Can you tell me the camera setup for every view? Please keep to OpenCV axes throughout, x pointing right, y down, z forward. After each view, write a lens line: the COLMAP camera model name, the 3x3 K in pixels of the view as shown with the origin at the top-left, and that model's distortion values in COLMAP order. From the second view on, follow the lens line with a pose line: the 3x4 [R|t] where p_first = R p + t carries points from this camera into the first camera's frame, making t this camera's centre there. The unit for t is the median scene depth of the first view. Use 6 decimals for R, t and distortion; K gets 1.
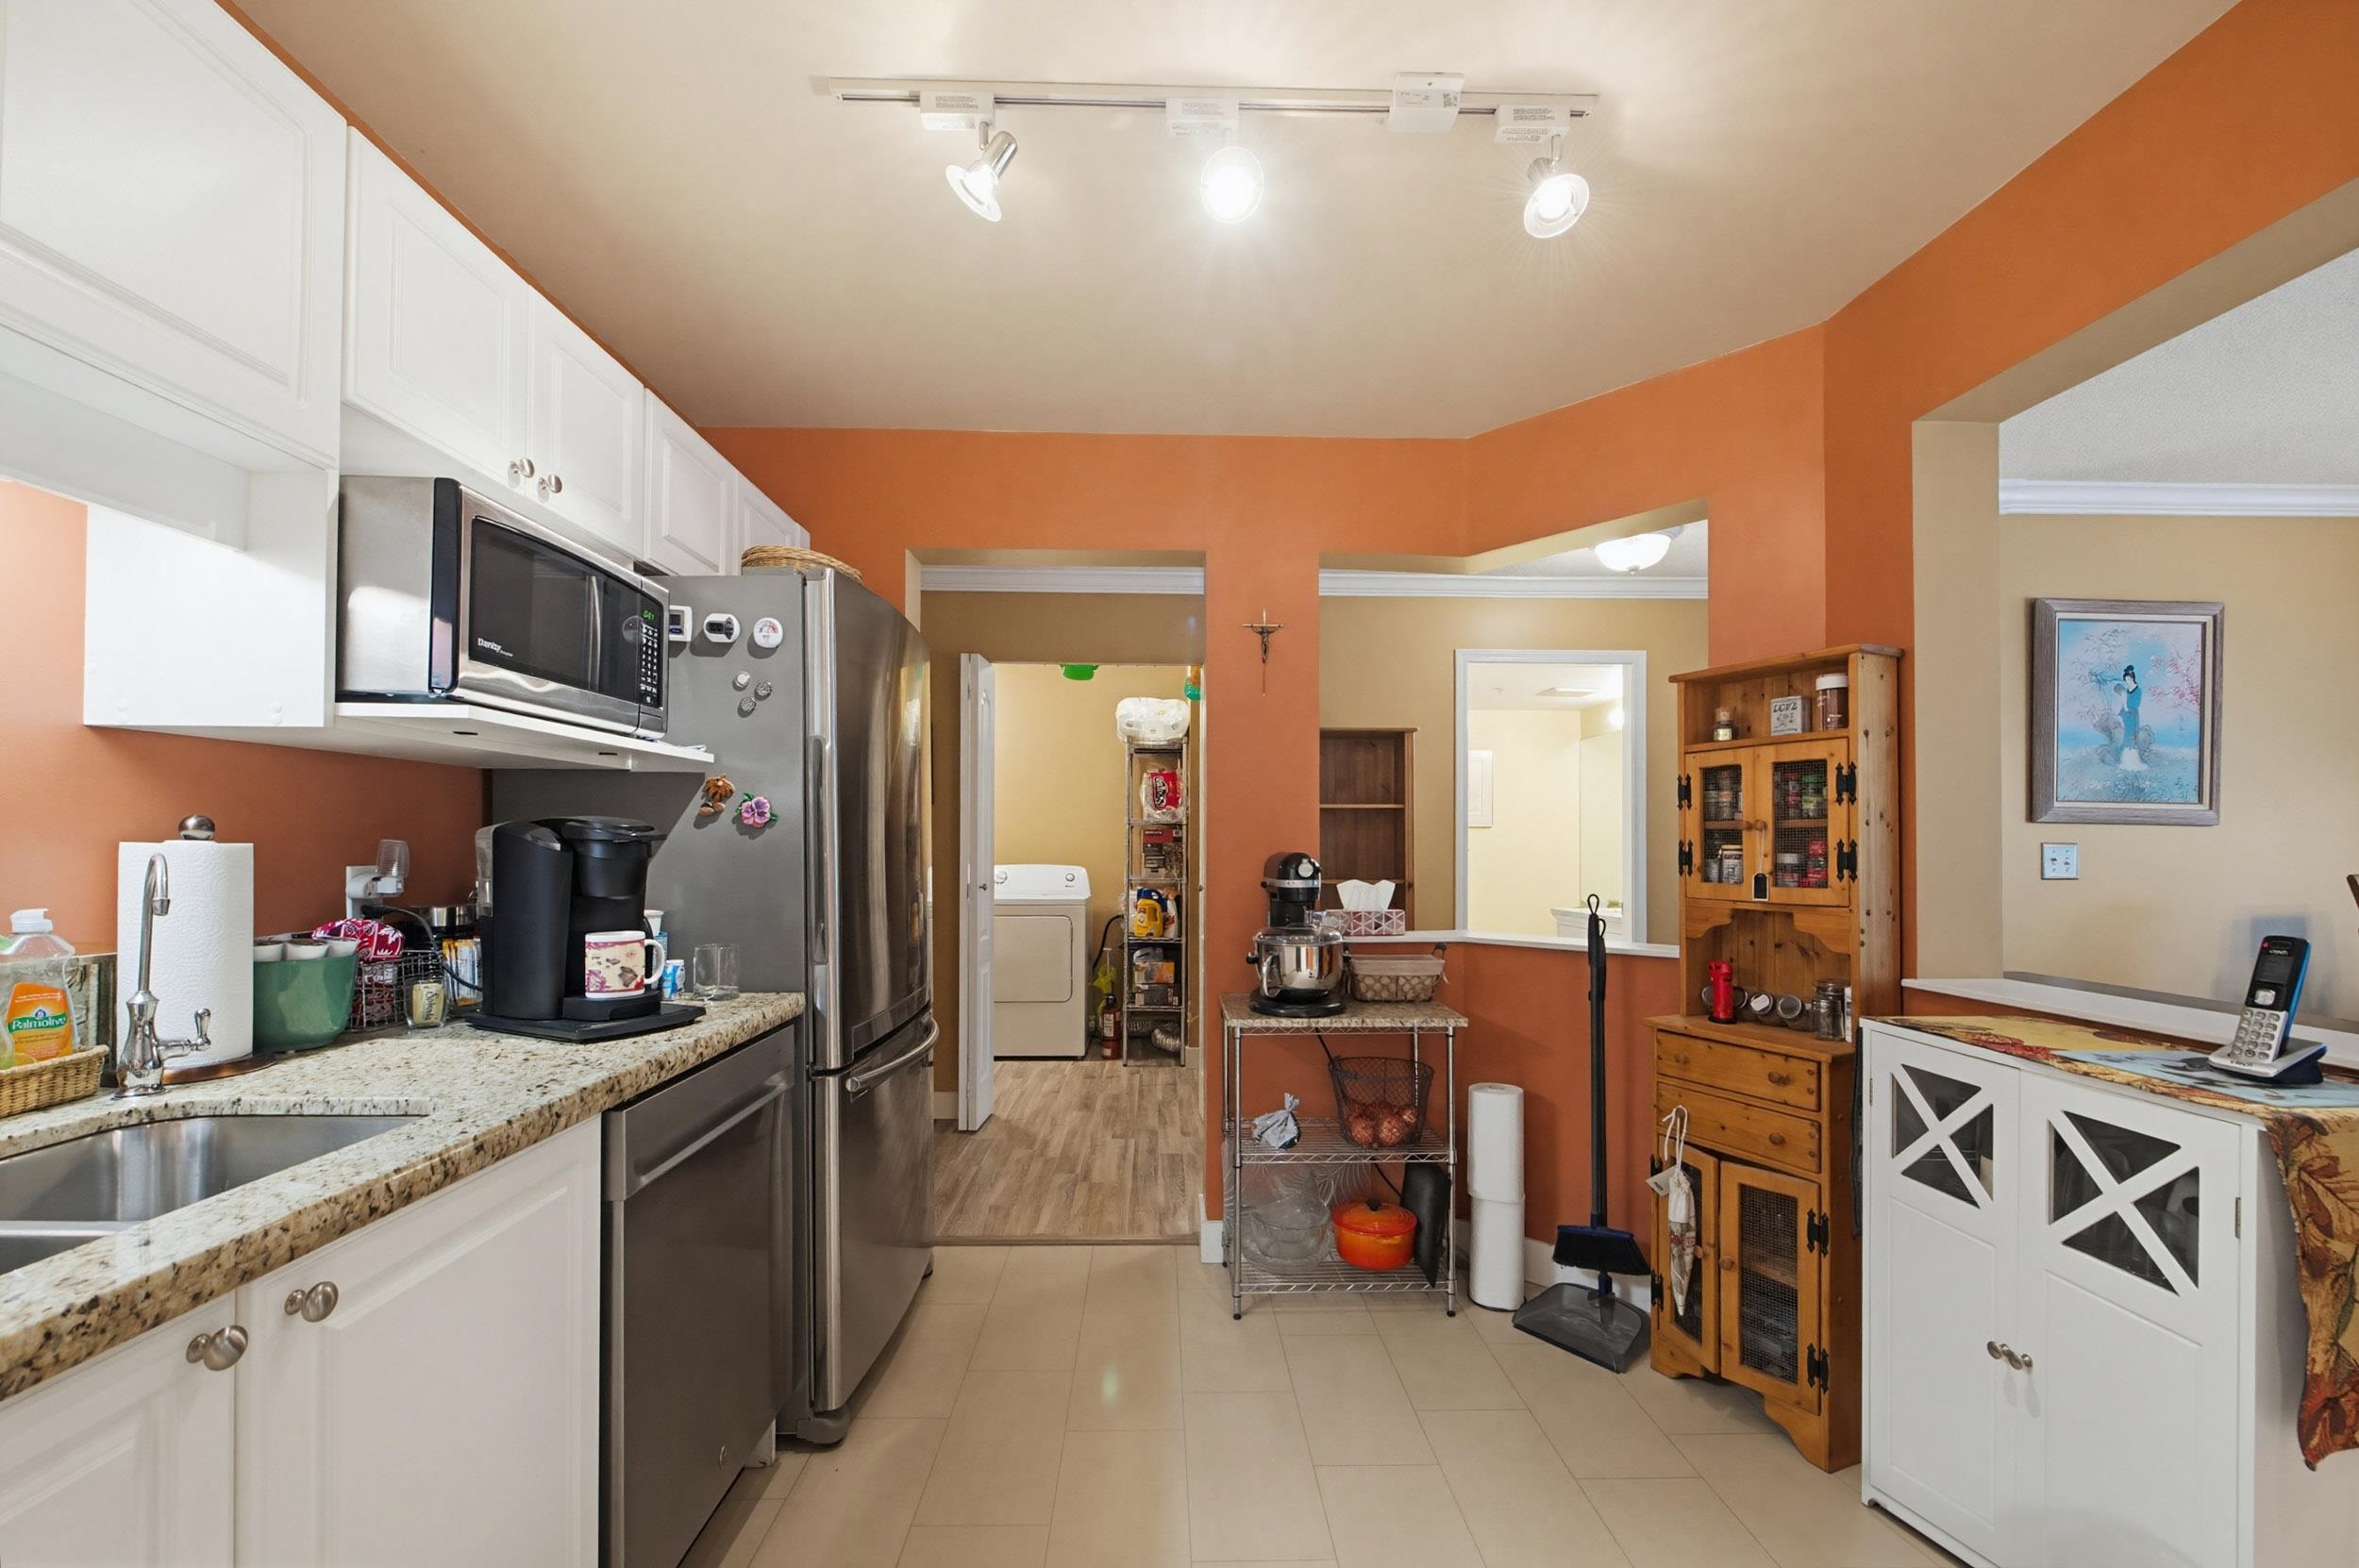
lens RADIAL K [[956.4, 0, 1175.7], [0, 956.4, 835.2], [0, 0, 1]] dist [0.005869, -0.003985]
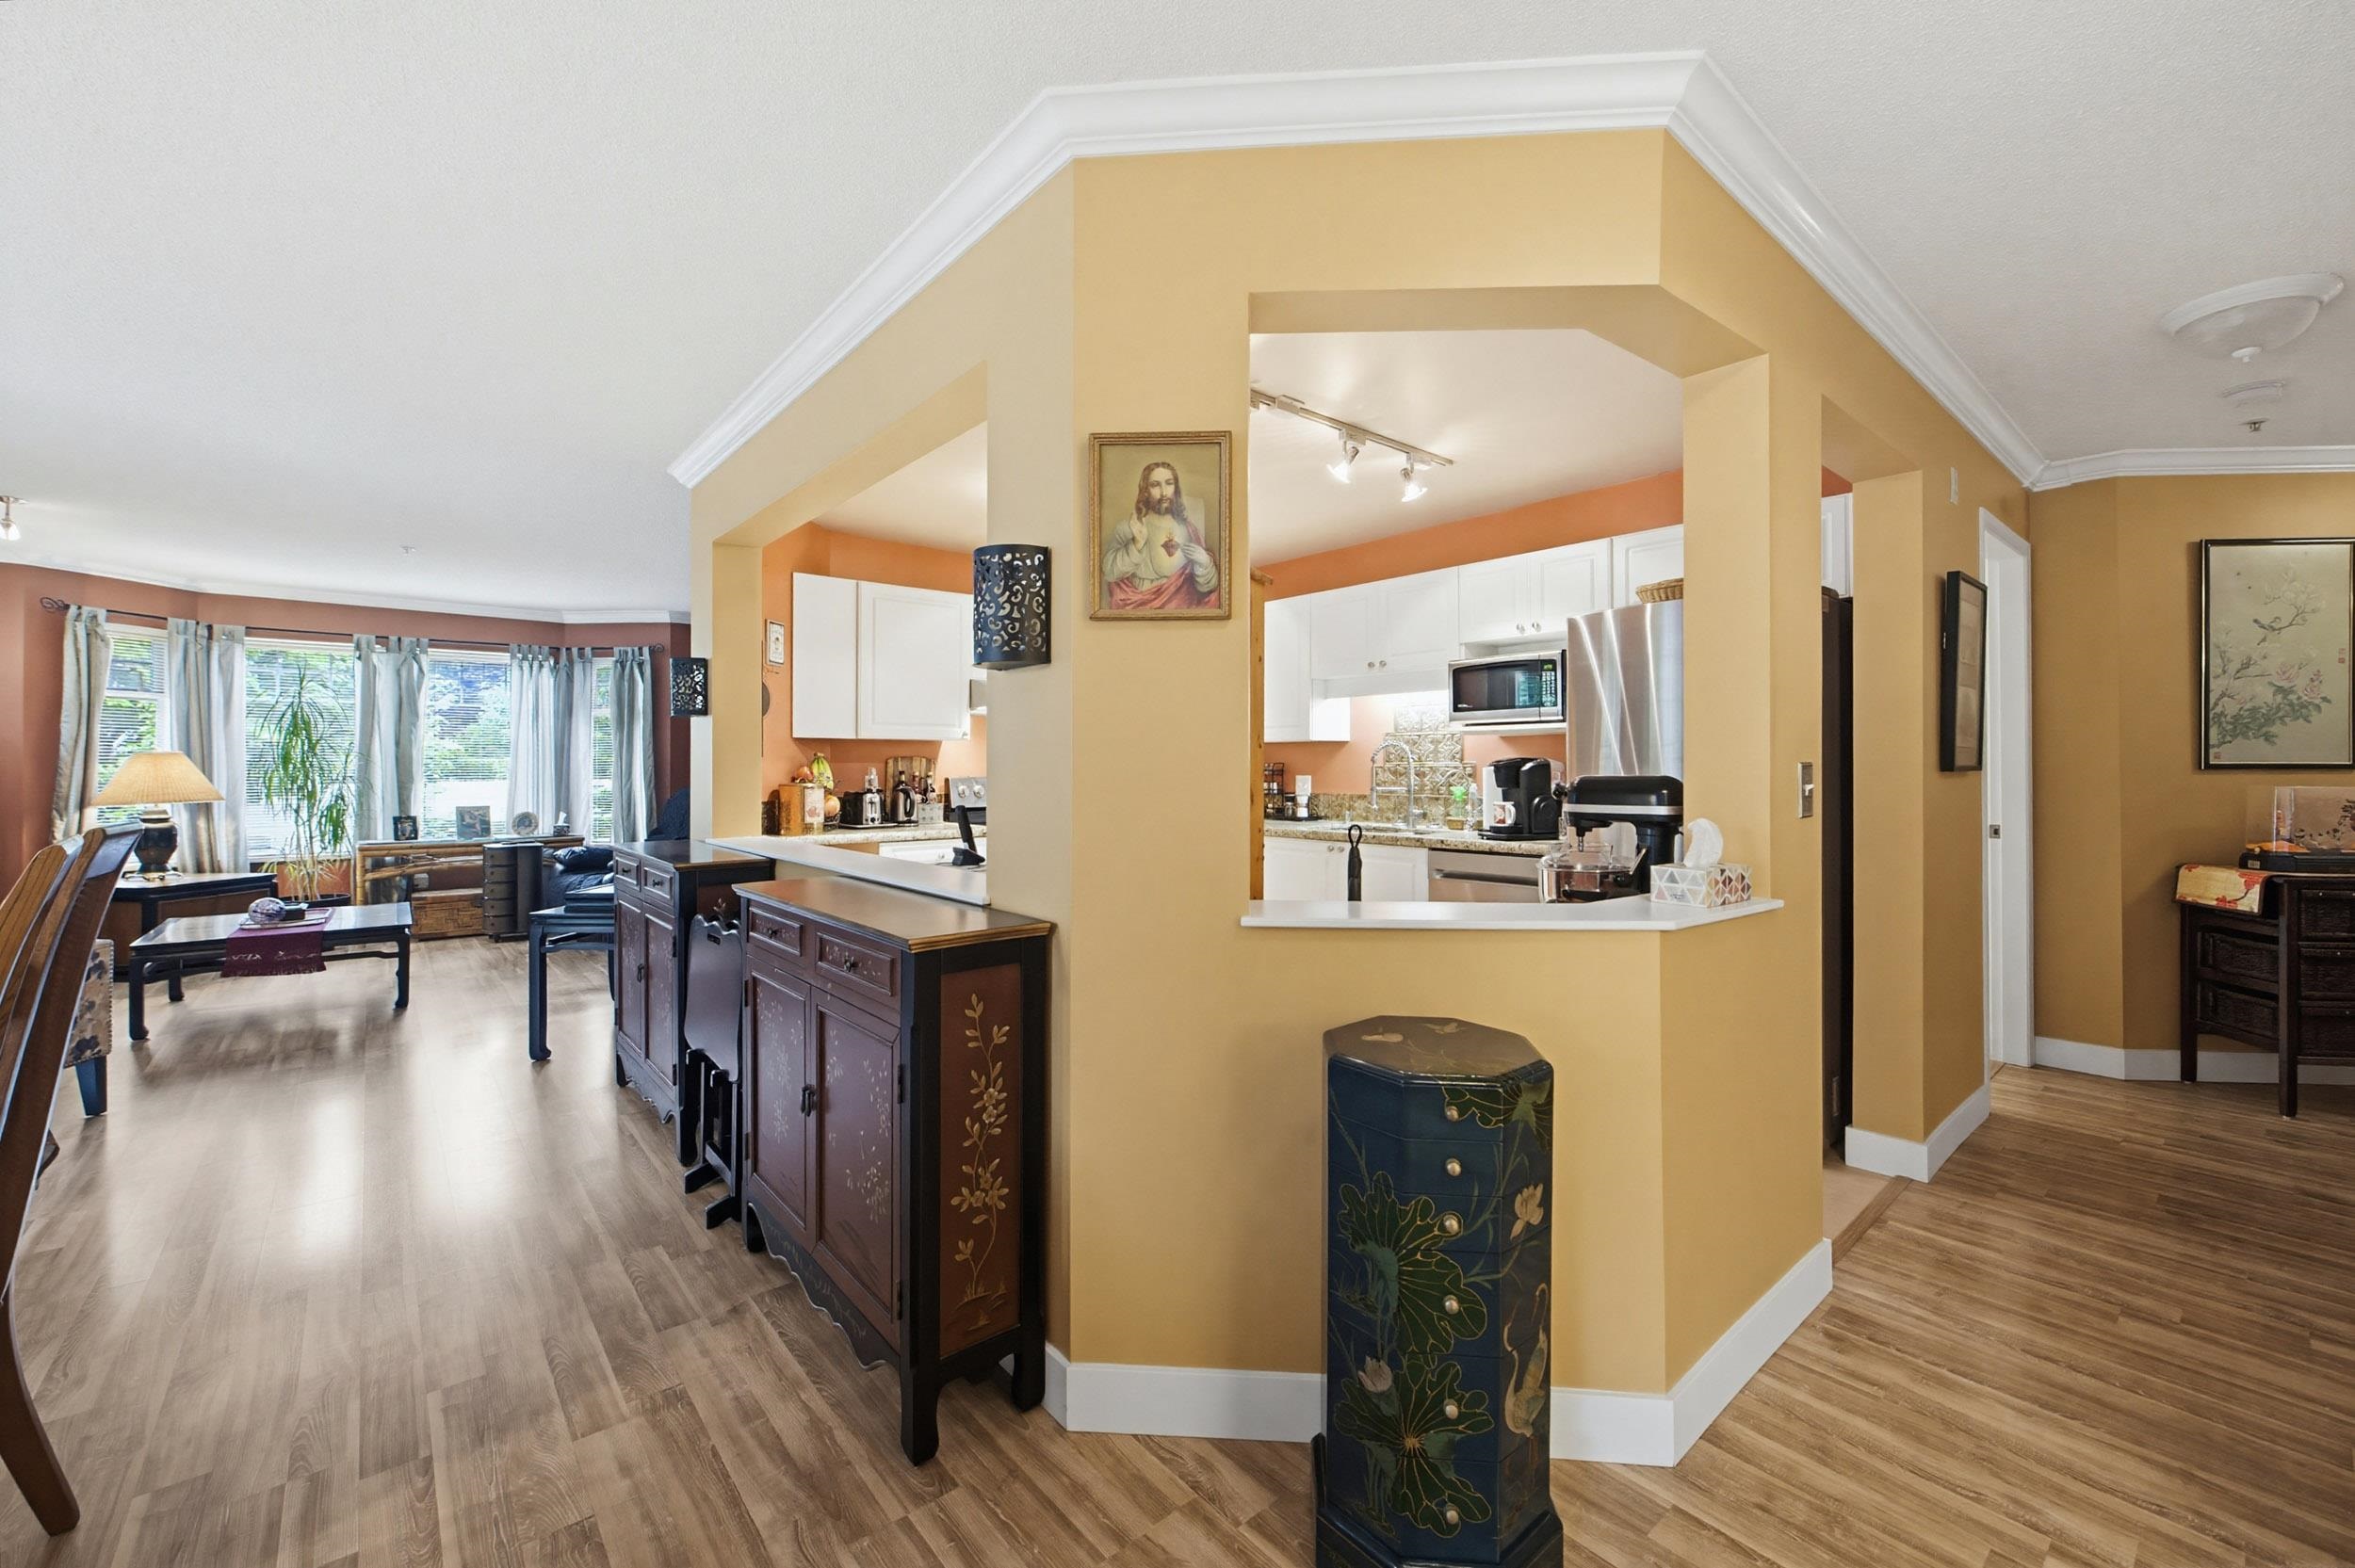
lens RADIAL K [[953.9, 0, 1189.5], [0, 953.9, 759.3], [0, 0, 1]] dist [0.000407, -0.002535]
pose [[-0.774318, -0.008260, -0.632742, 1.229365], [0.004016, 0.999831, -0.017967, 0.020994], [0.632783, -0.016453, -0.774154, 1.768922]]
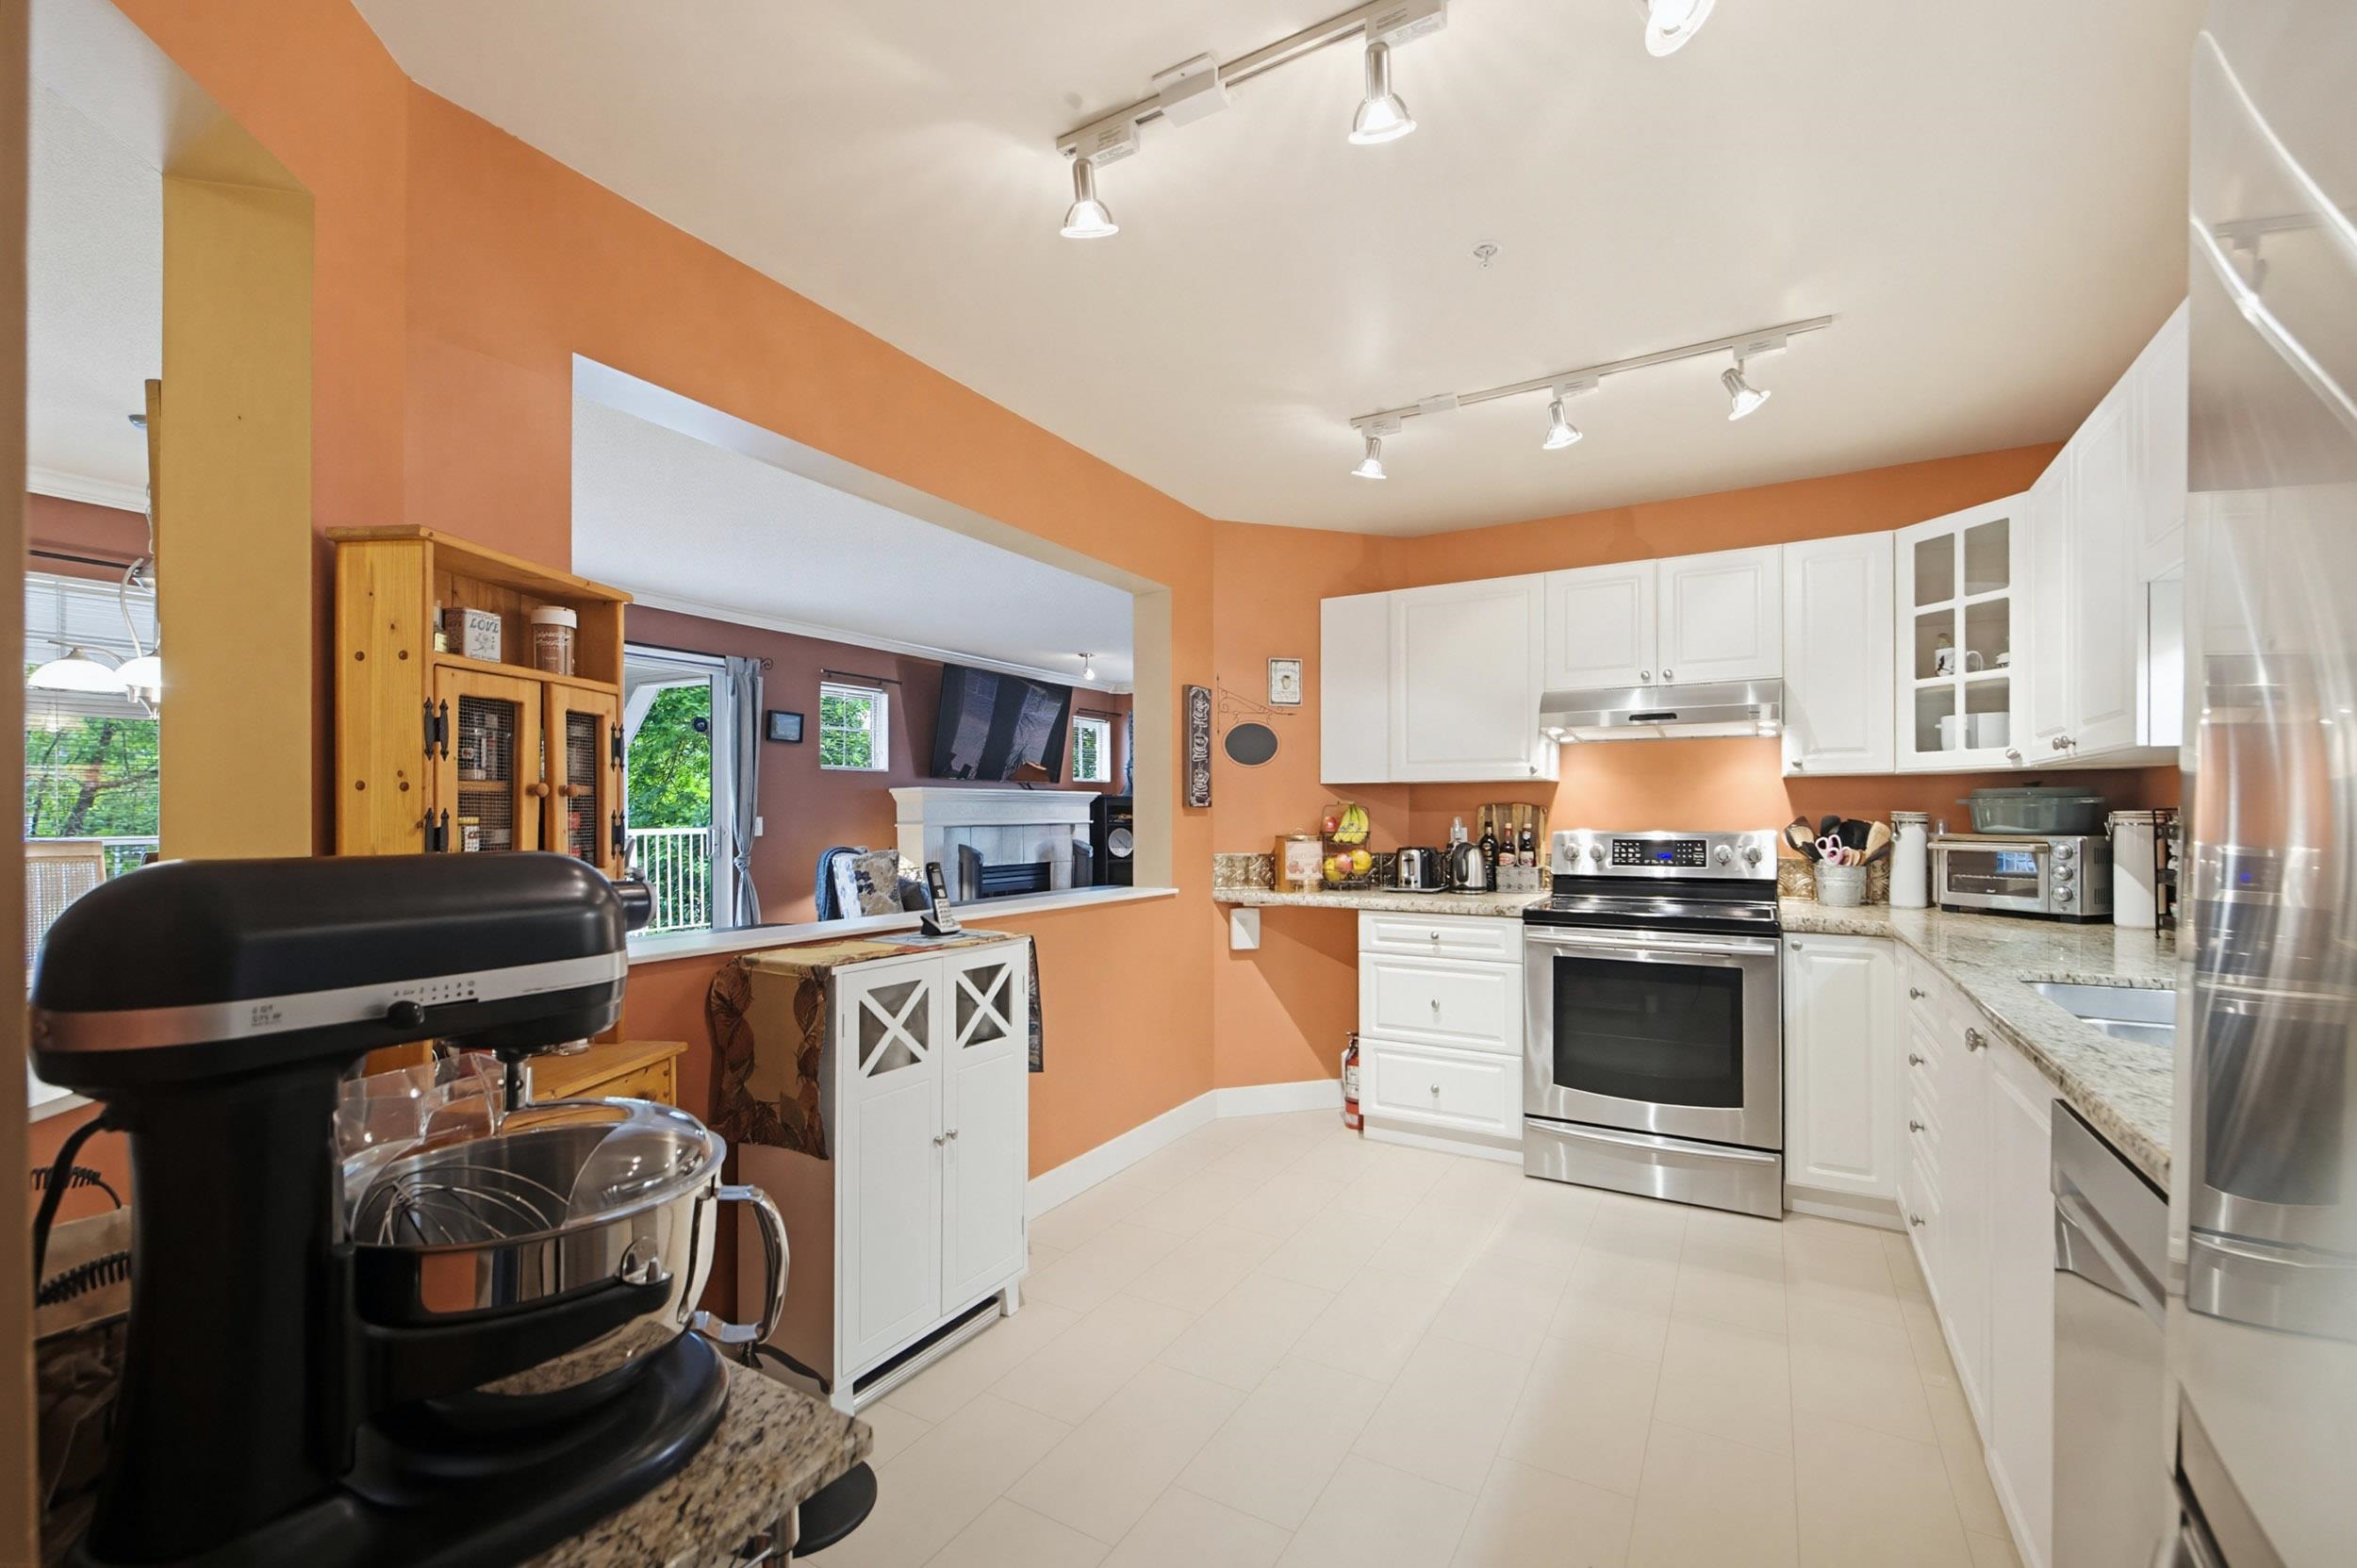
lens RADIAL K [[969.5, 0, 1203.2], [0, 969.5, 817.5], [0, 0, 1]] dist [-0.000413, -0.000202]
pose [[-0.856321, -0.004294, 0.516426, -0.200686], [-0.008147, 0.999953, -0.005194, 0.010215], [-0.516380, -0.008655, -0.856316, 1.351734]]
